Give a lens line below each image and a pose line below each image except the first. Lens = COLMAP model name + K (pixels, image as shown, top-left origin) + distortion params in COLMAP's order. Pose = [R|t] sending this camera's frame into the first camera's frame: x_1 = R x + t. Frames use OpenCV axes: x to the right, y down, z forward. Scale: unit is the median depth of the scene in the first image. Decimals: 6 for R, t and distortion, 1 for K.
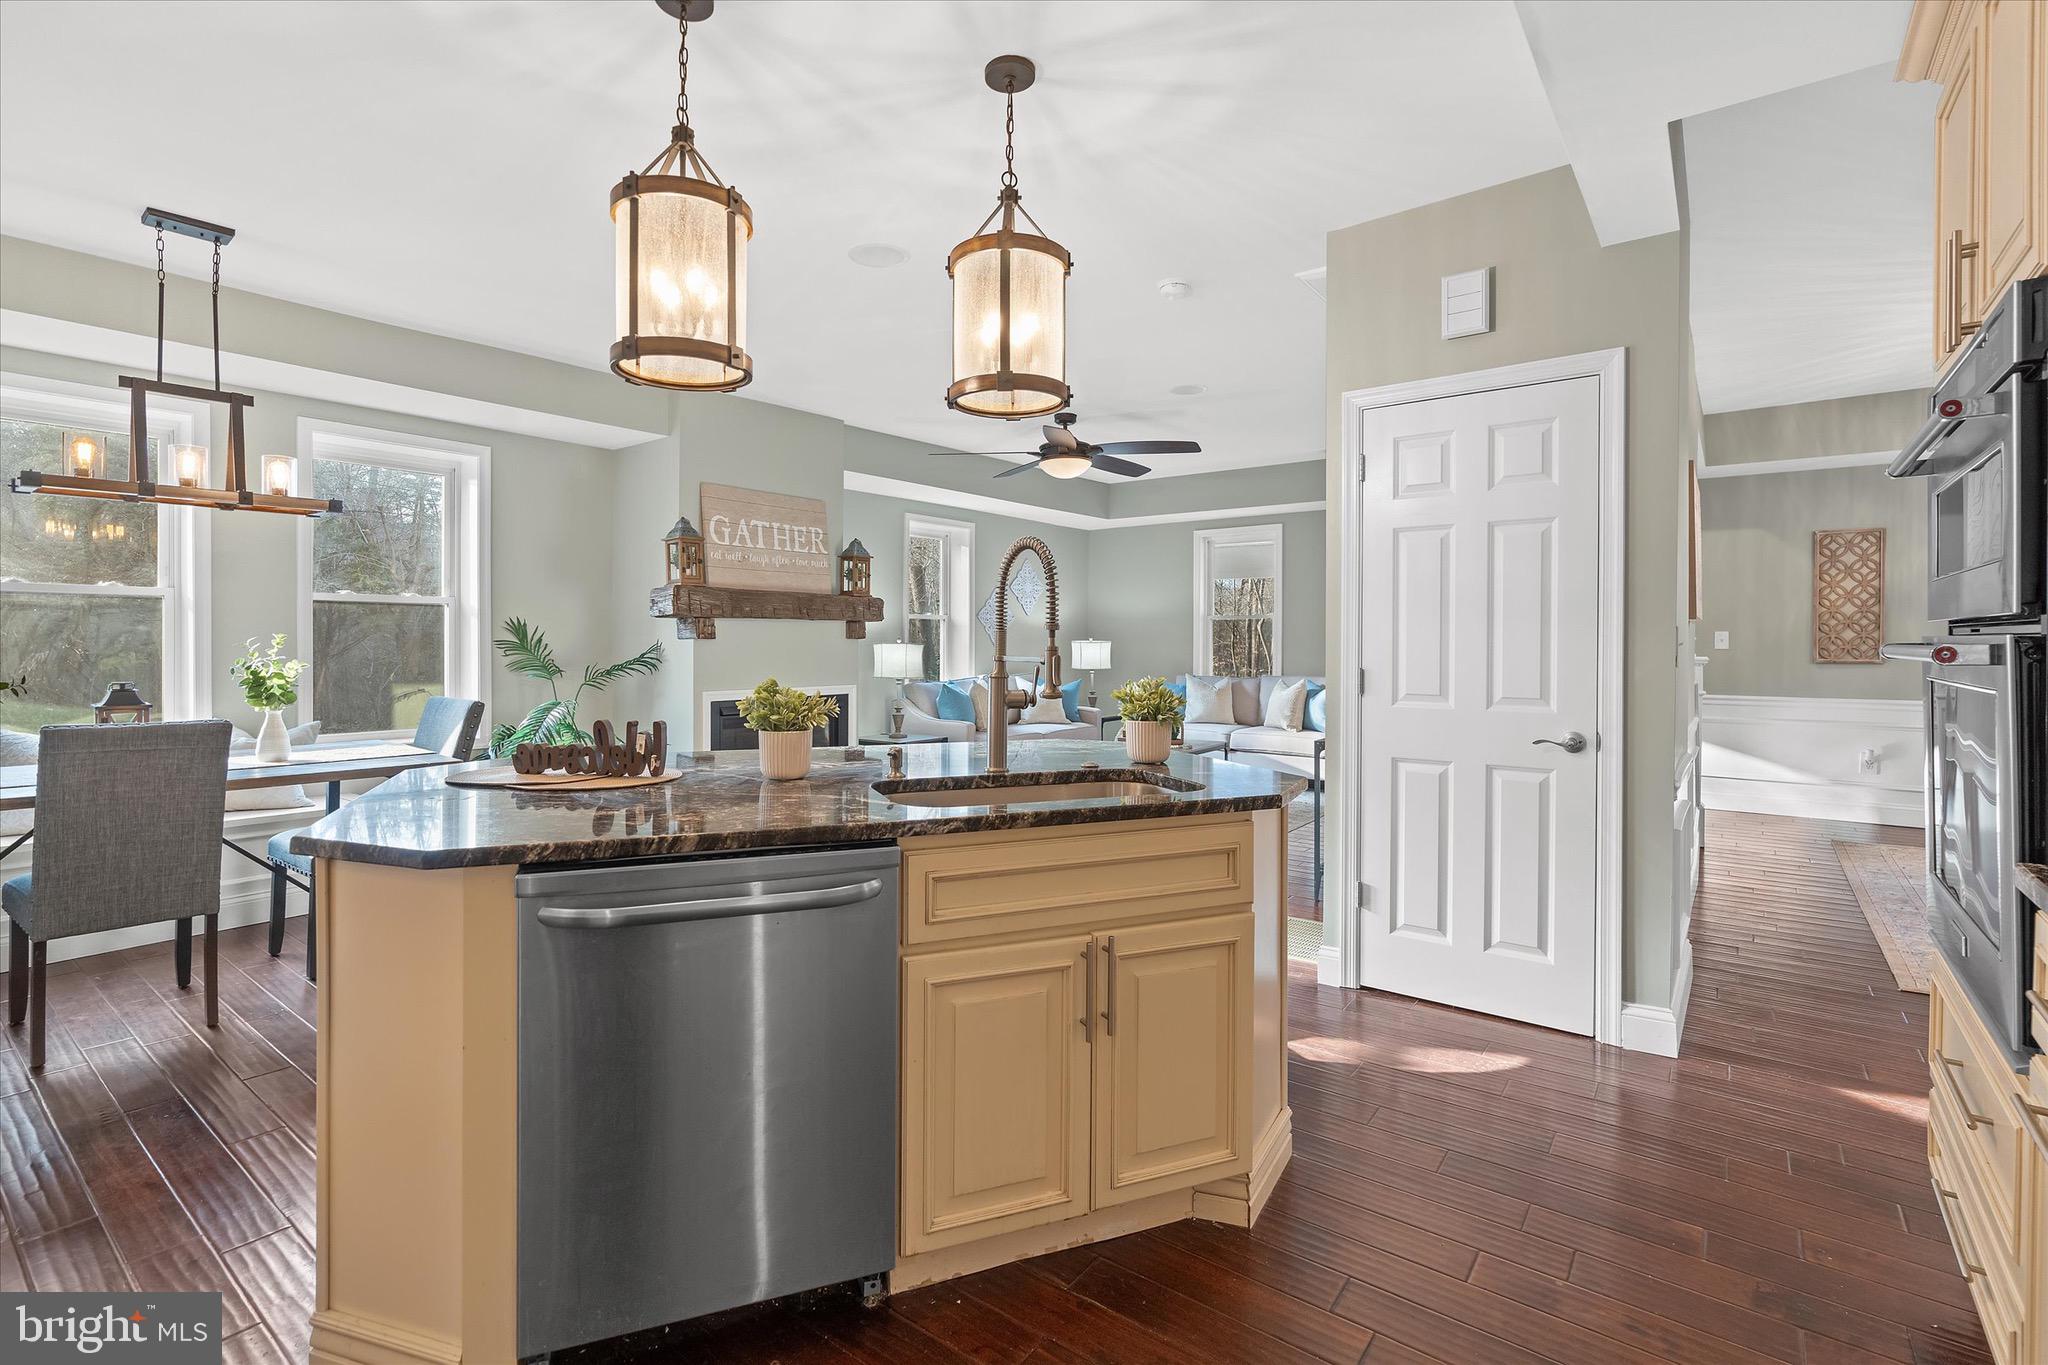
lens RADIAL K [[934.2, 0, 1026.8], [0, 934.2, 663.3], [0, 0, 1]] dist [-0.008598, 0.001661]
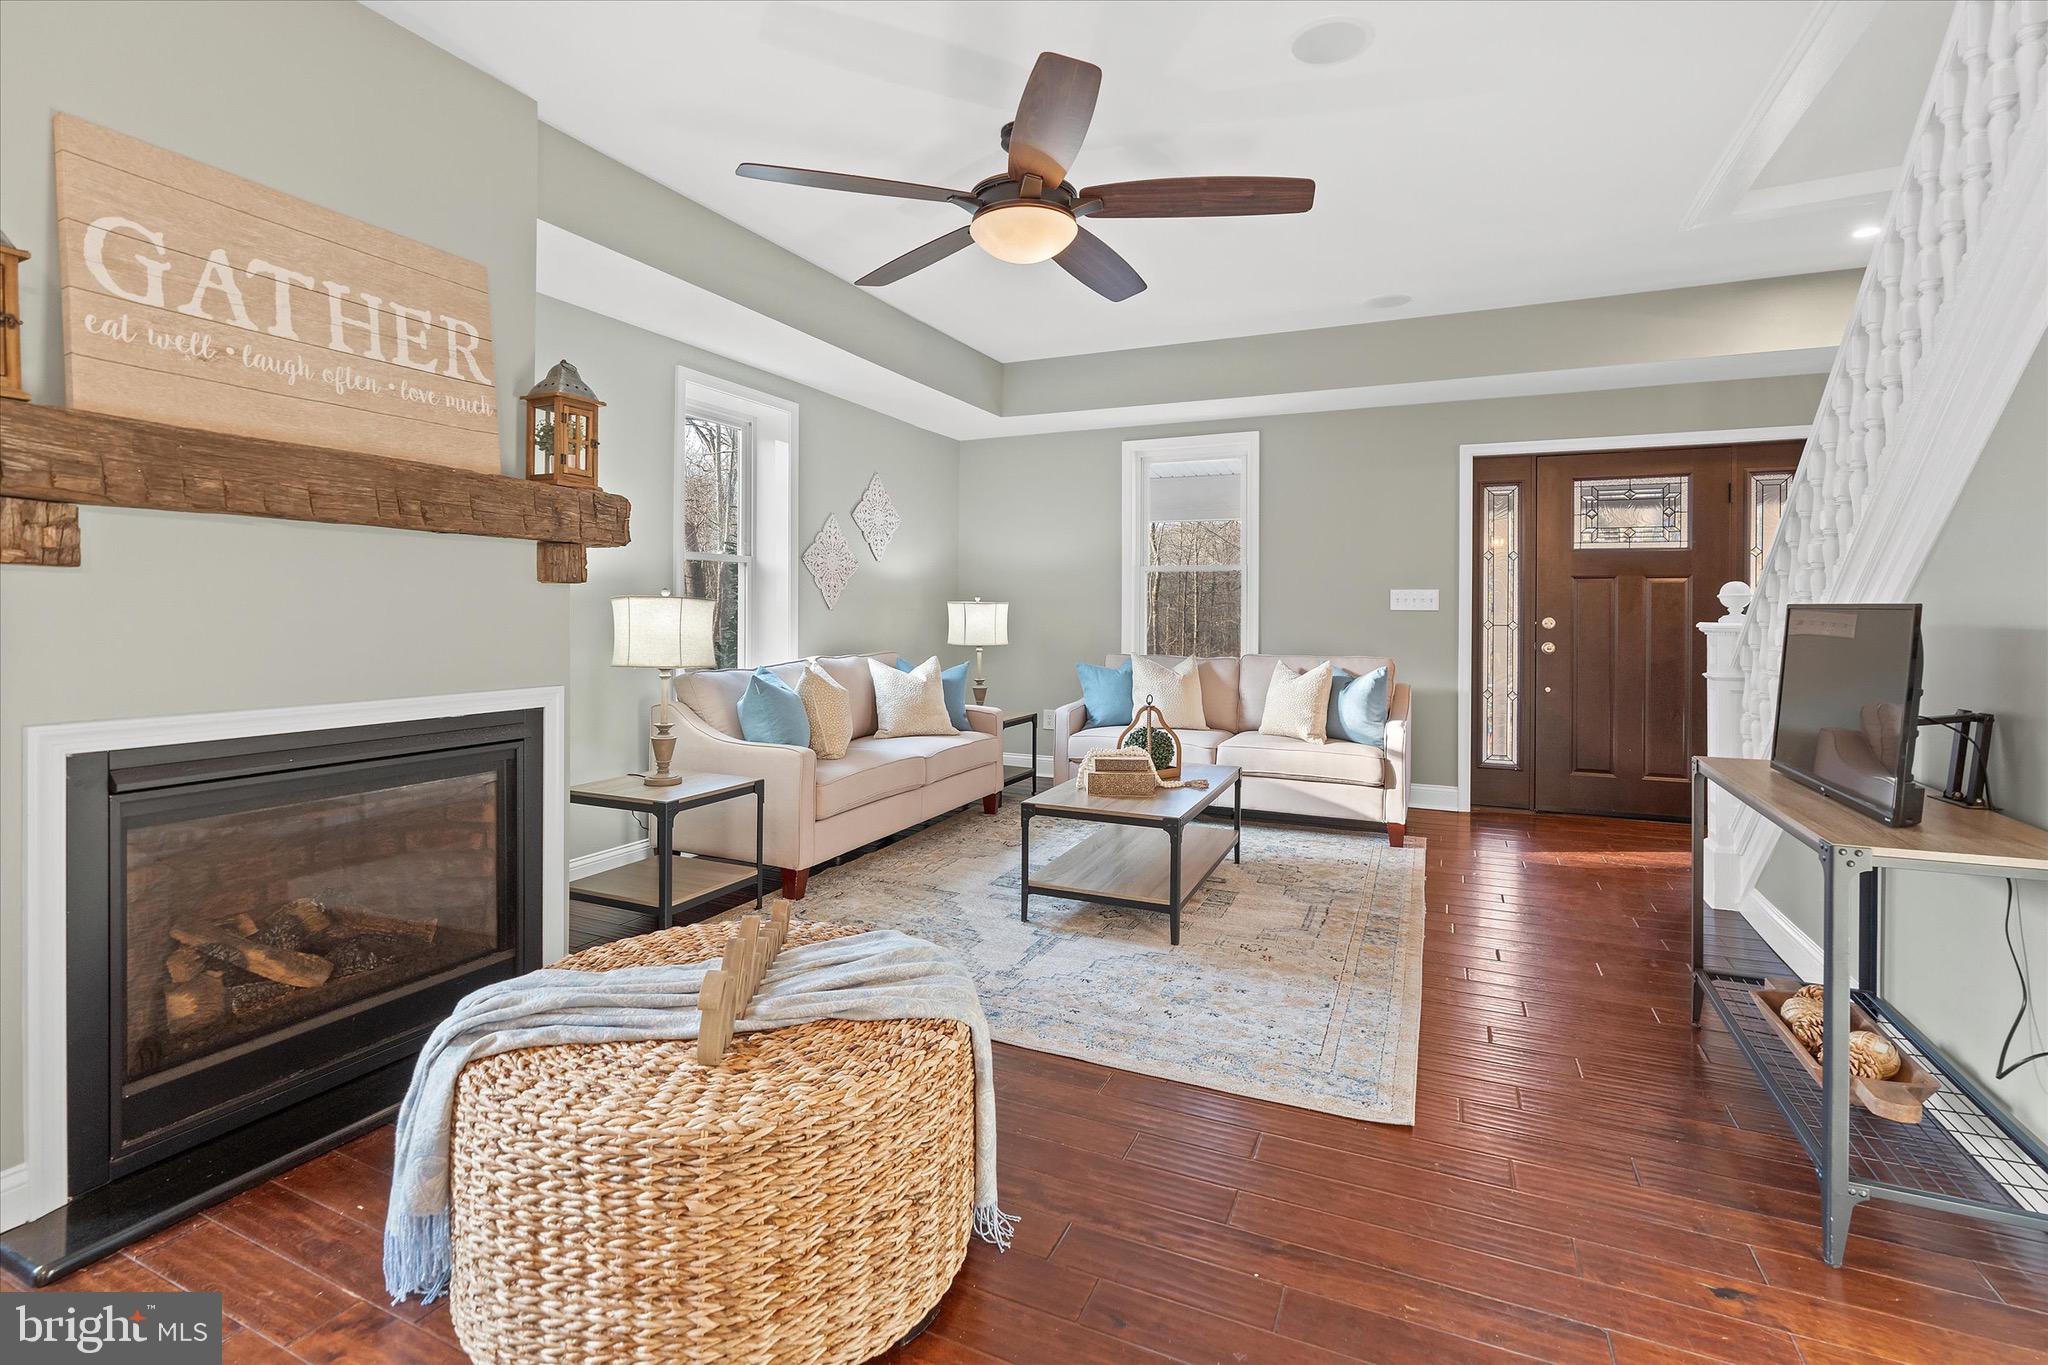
lens RADIAL K [[934.2, 0, 1013.7], [0, 934.2, 627.9], [0, 0, 1]] dist [-0.008598, 0.001661]
pose [[0.975648, 0.000563, 0.219340, -0.069473], [0.001215, 0.999968, -0.007967, -0.001219], [-0.219338, 0.008040, 0.975616, 0.508987]]
